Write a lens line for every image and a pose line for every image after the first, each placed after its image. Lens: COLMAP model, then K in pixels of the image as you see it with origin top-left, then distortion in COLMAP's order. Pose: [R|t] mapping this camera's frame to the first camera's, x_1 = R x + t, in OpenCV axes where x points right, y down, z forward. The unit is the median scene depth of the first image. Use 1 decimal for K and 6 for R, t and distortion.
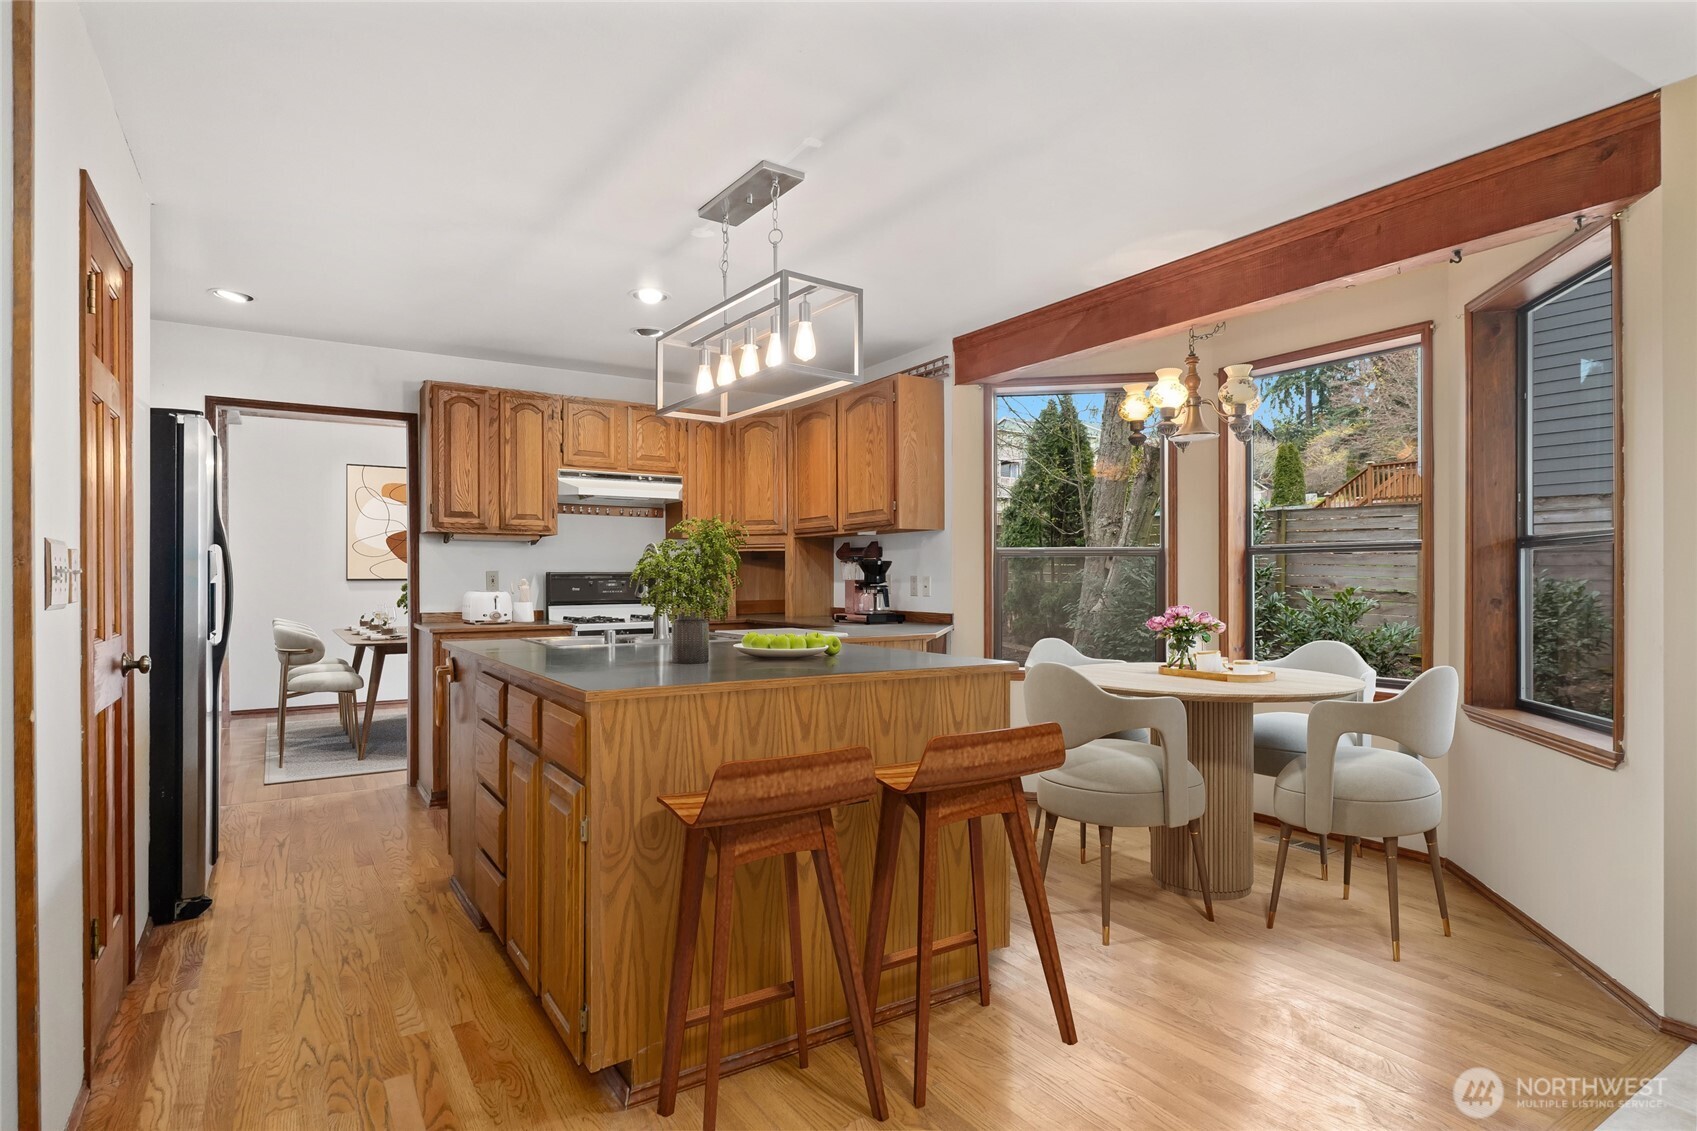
lens RADIAL K [[899.9, 0, 849.5], [0, 899.9, 575.0], [0, 0, 1]] dist [0.001847, 0.000402]
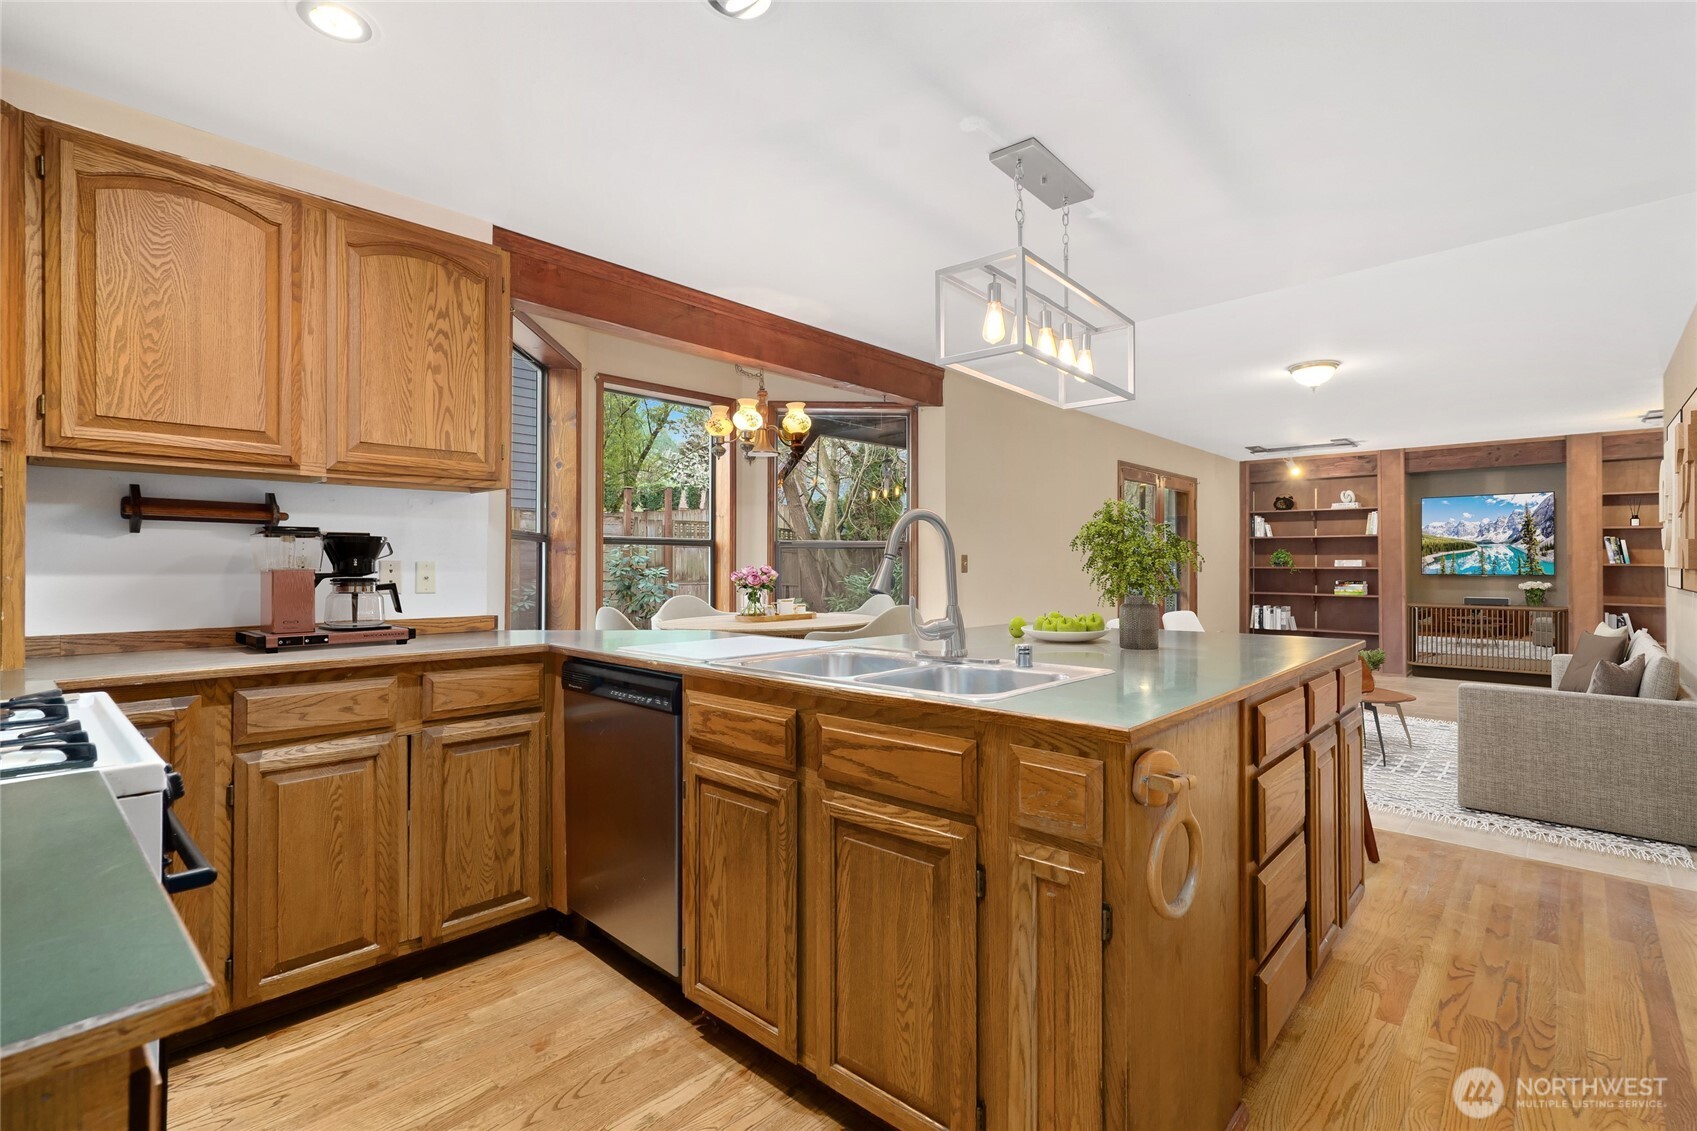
lens RADIAL K [[774.2, 0, 846.9], [0, 774.2, 561.2], [0, 0, 1]] dist [-0.001310, -0.000467]
pose [[-0.247748, 0.003373, 0.968819, -0.522017], [-0.003269, 0.999985, -0.004317, 0.003462], [-0.968819, -0.004237, -0.247734, 0.845057]]
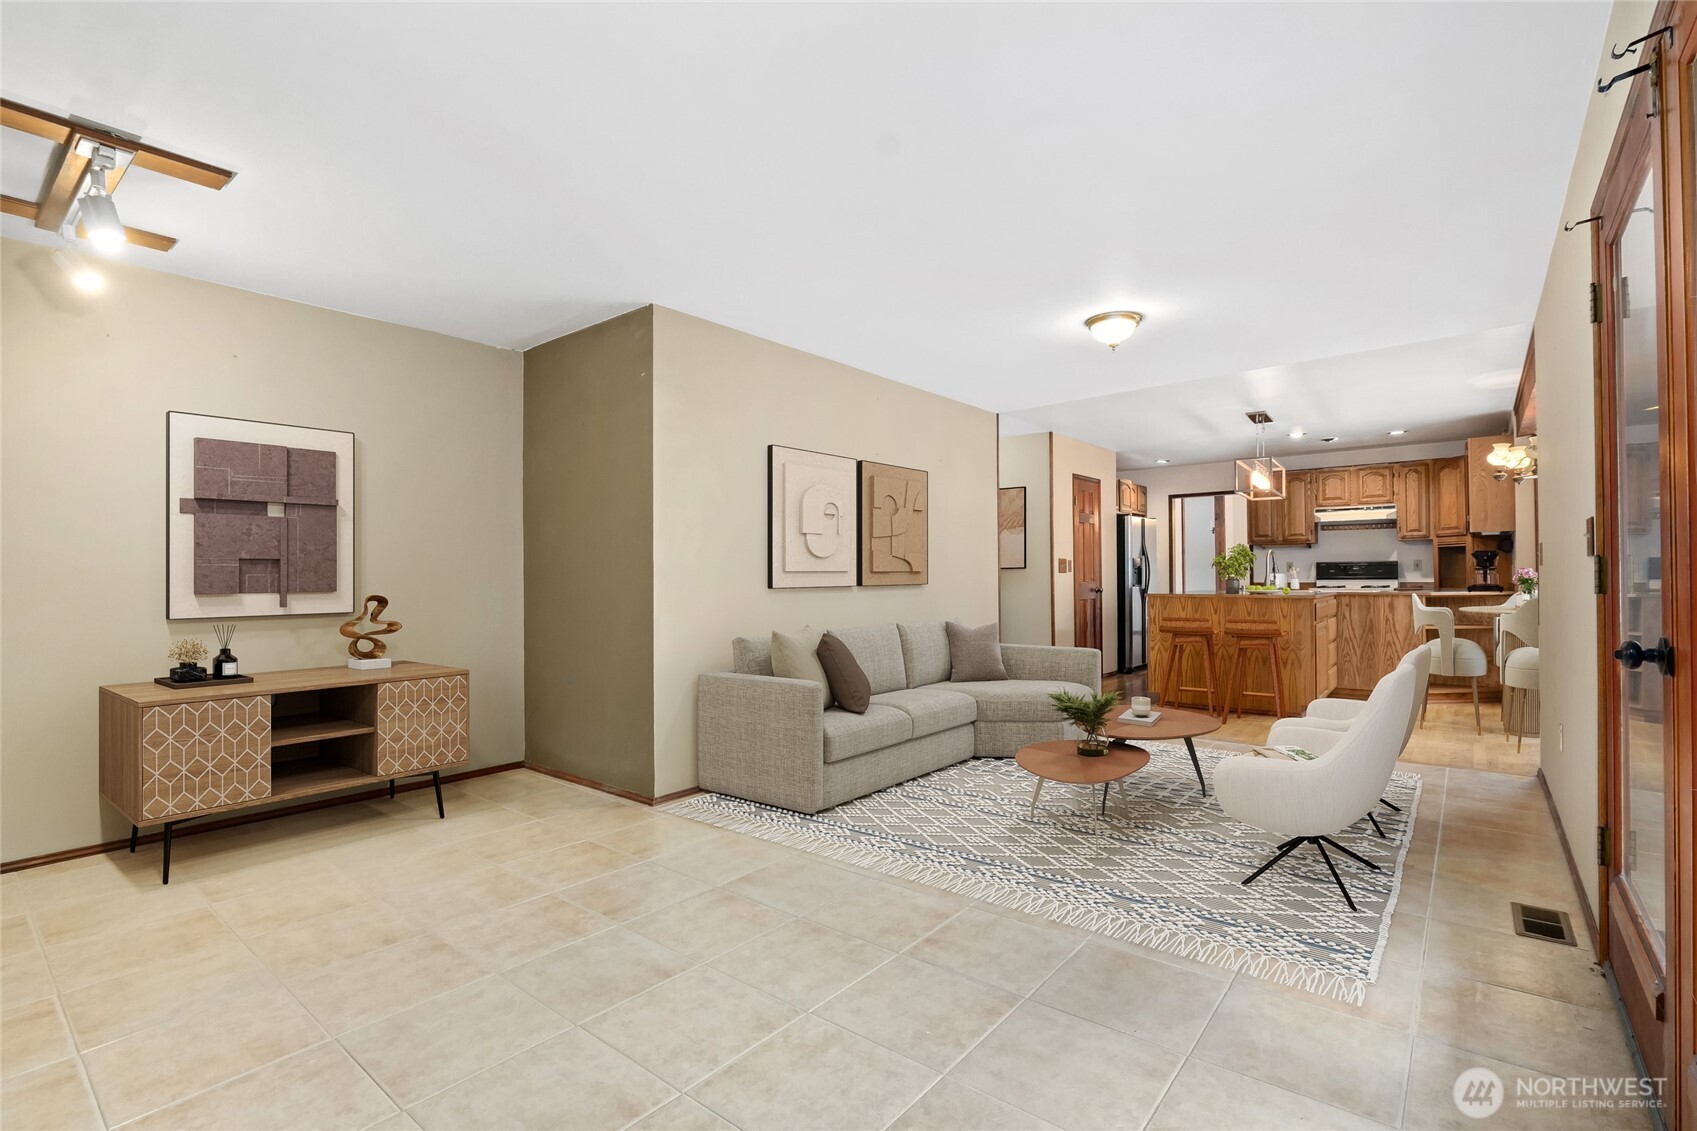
lens RADIAL K [[760.5, 0, 885.7], [0, 760.5, 566.7], [0, 0, 1]] dist [-0.000245, -0.000022]
pose [[0.319166, -0.008104, -0.947664, 0.943195], [0.009042, 0.999944, -0.005506, 0.007201], [0.947656, -0.006812, 0.319221, -0.397936]]
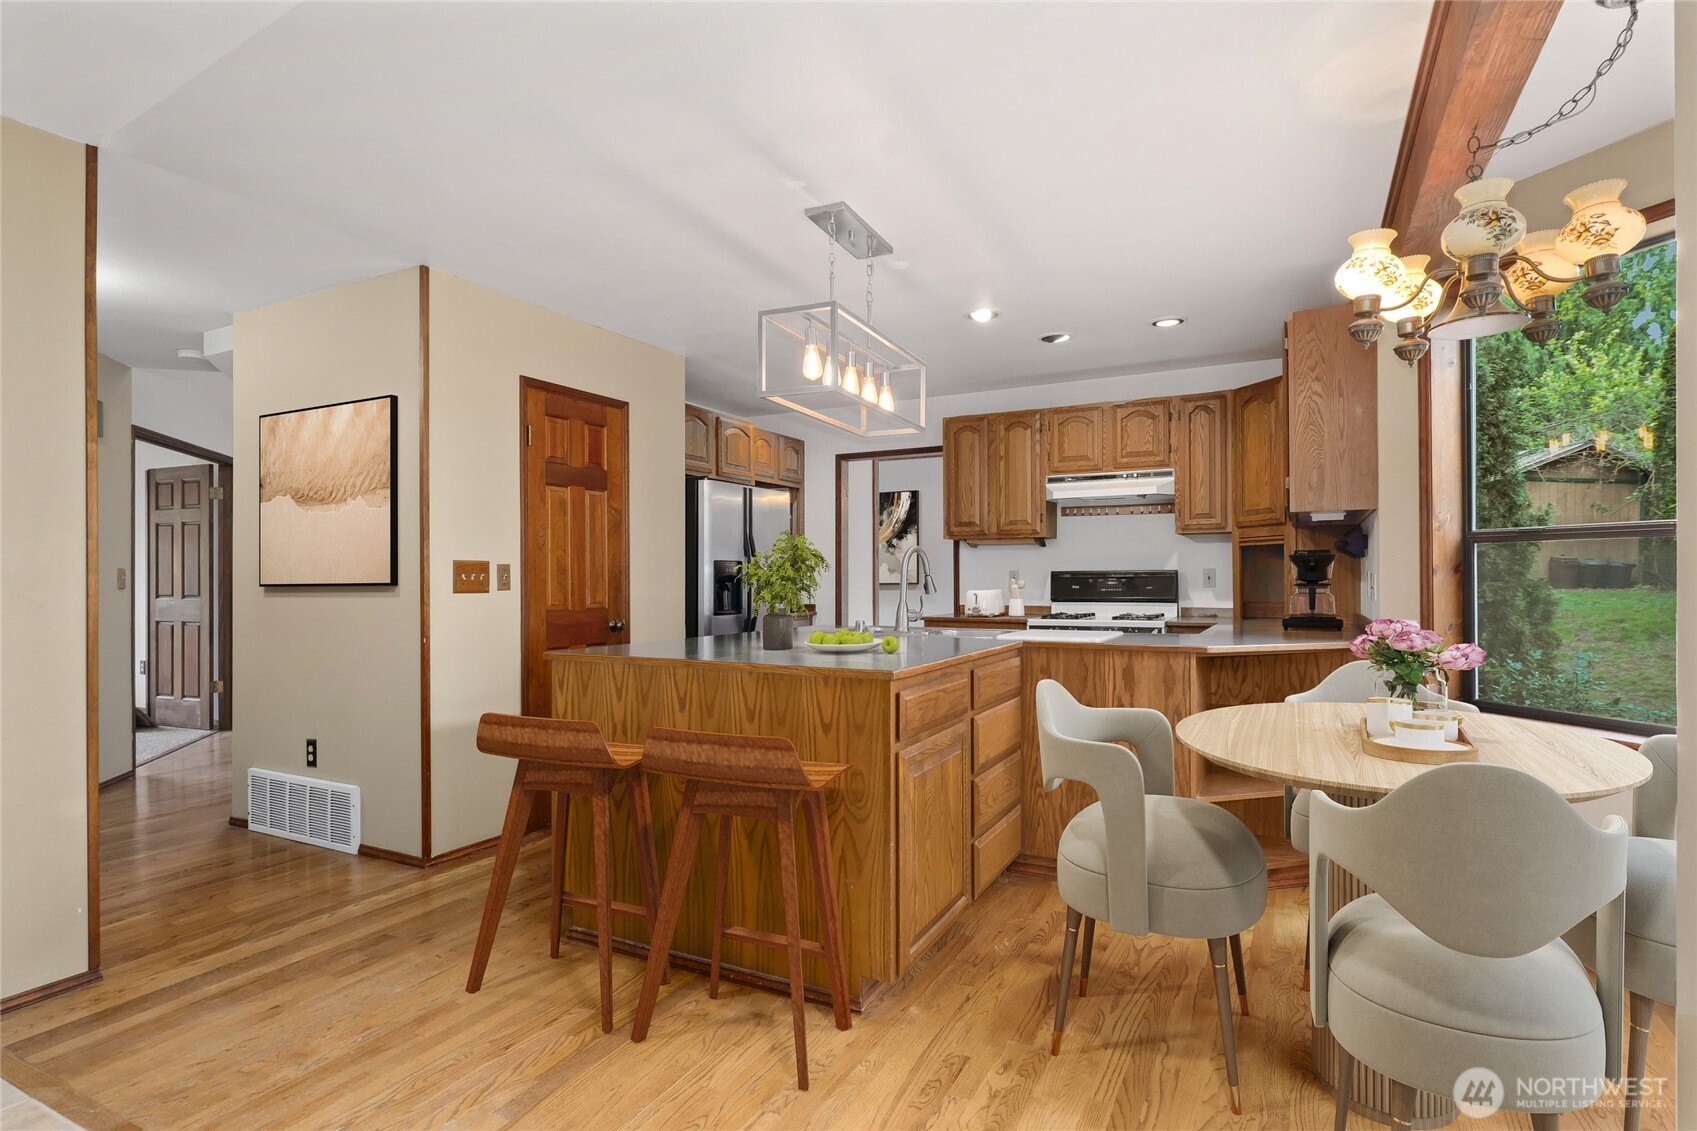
lens RADIAL K [[867.2, 0, 849.0], [0, 867.2, 572.9], [0, 0, 1]] dist [0.001435, 0.000125]
pose [[0.483177, -0.003472, -0.875516, 0.488534], [0.003914, 0.999991, -0.001806, -0.000068], [0.875514, -0.002554, 0.483186, 0.288295]]
